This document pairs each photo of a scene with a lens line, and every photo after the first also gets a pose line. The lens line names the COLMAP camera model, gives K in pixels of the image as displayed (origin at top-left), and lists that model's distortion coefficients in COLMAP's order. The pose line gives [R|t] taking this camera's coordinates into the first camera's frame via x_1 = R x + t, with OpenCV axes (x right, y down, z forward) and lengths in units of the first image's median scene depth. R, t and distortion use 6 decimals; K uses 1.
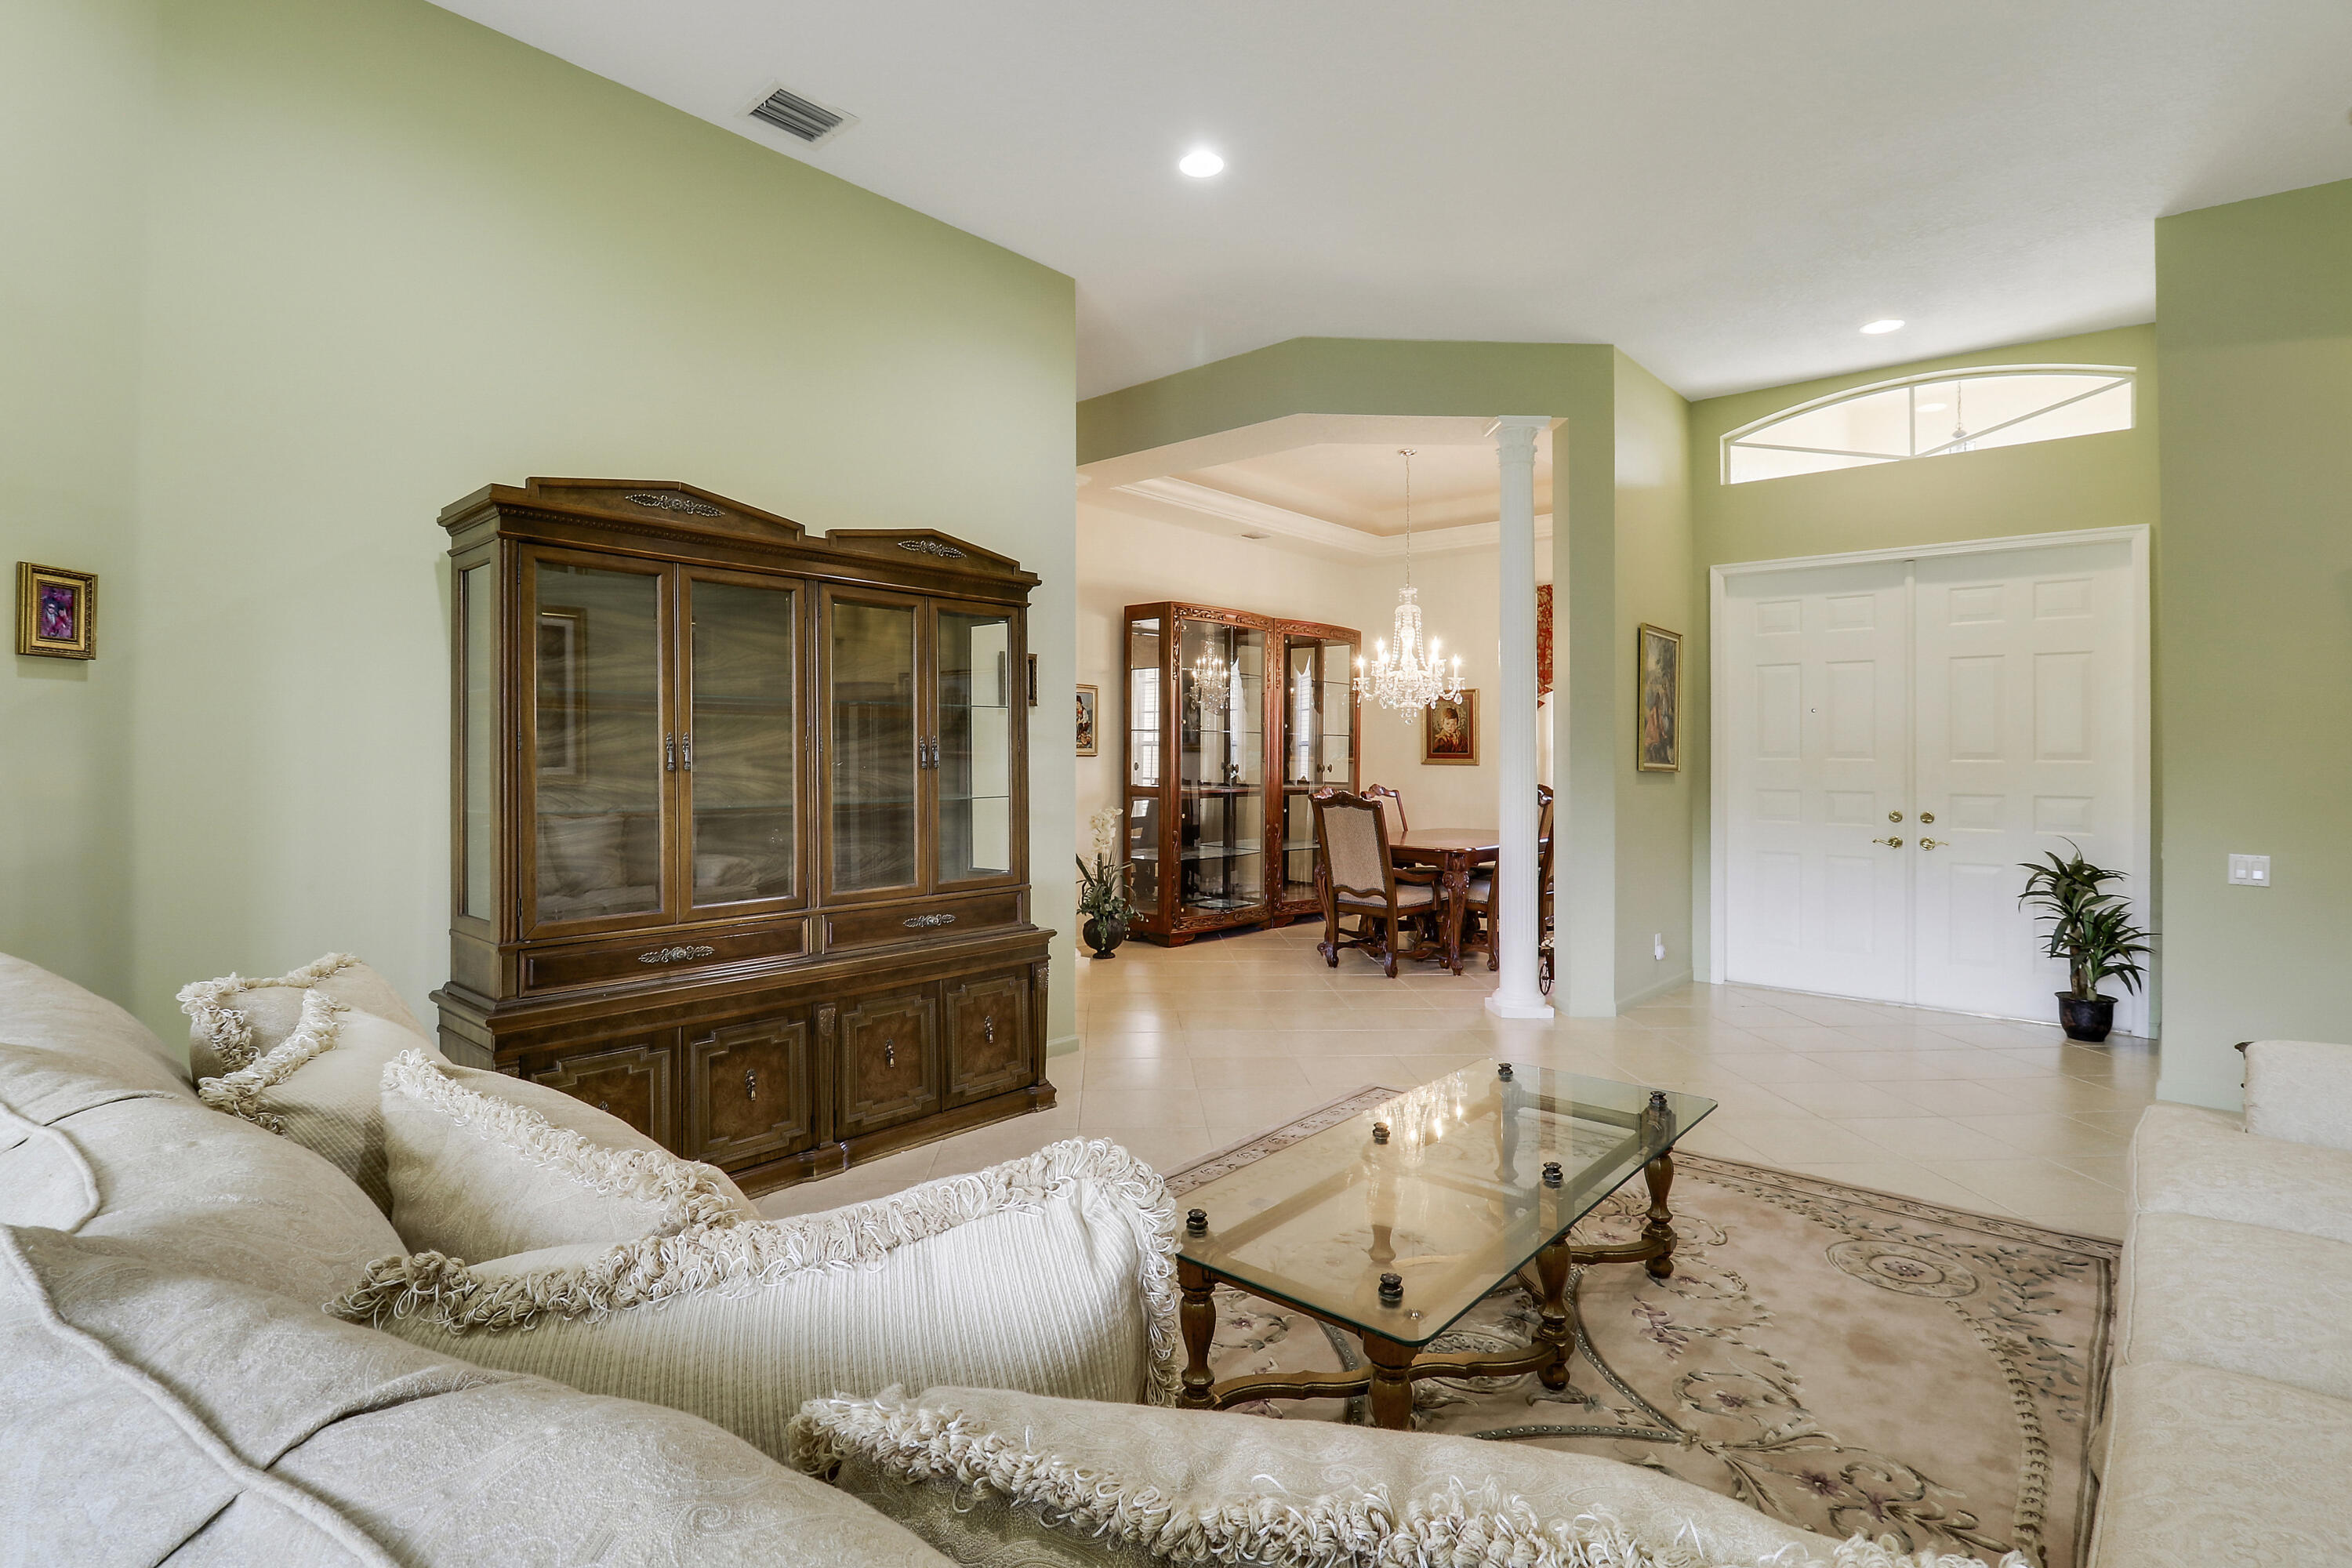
lens RADIAL K [[1094.7, 0, 1178.5], [0, 1094.7, 759.8], [0, 0, 1]] dist [-0.003832, -0.006198]
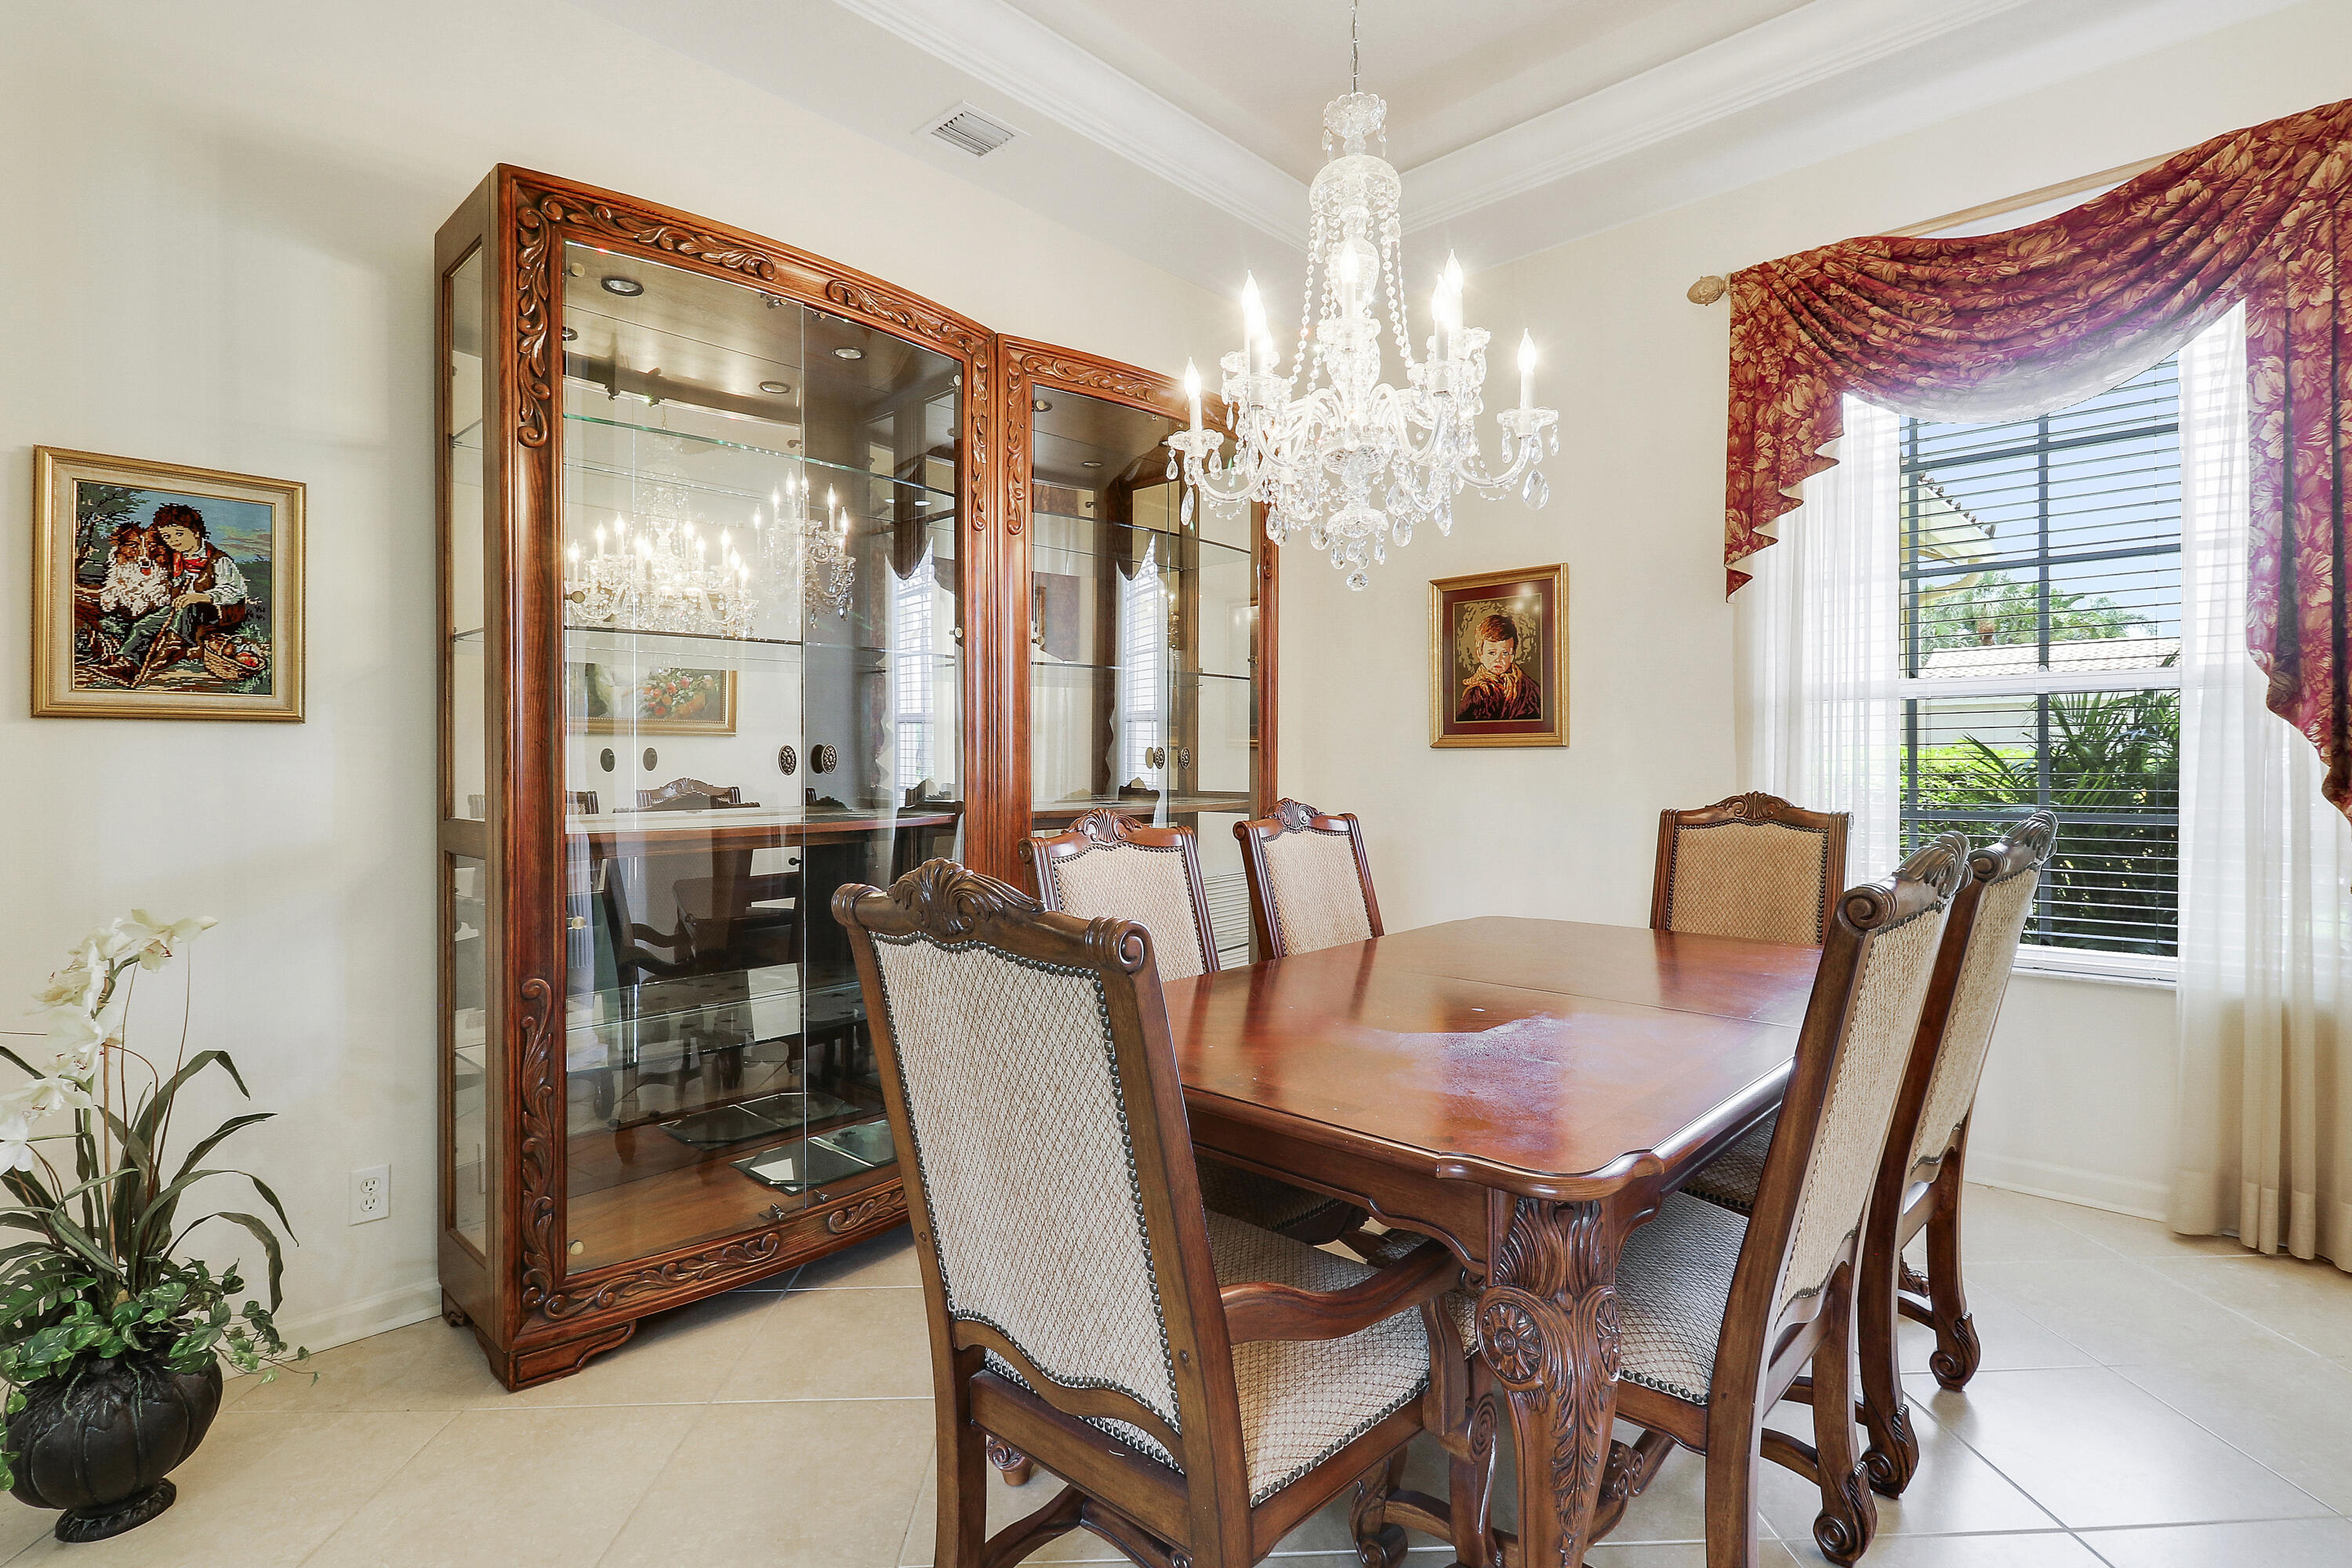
lens RADIAL K [[1094.7, 0, 1200.2], [0, 1094.7, 769.0], [0, 0, 1]] dist [-0.003832, -0.006198]
pose [[0.999811, -0.014418, -0.013079, 0.244190], [0.014489, 0.999881, 0.005339, 0.016303], [0.013001, -0.005527, 0.999900, 1.018236]]
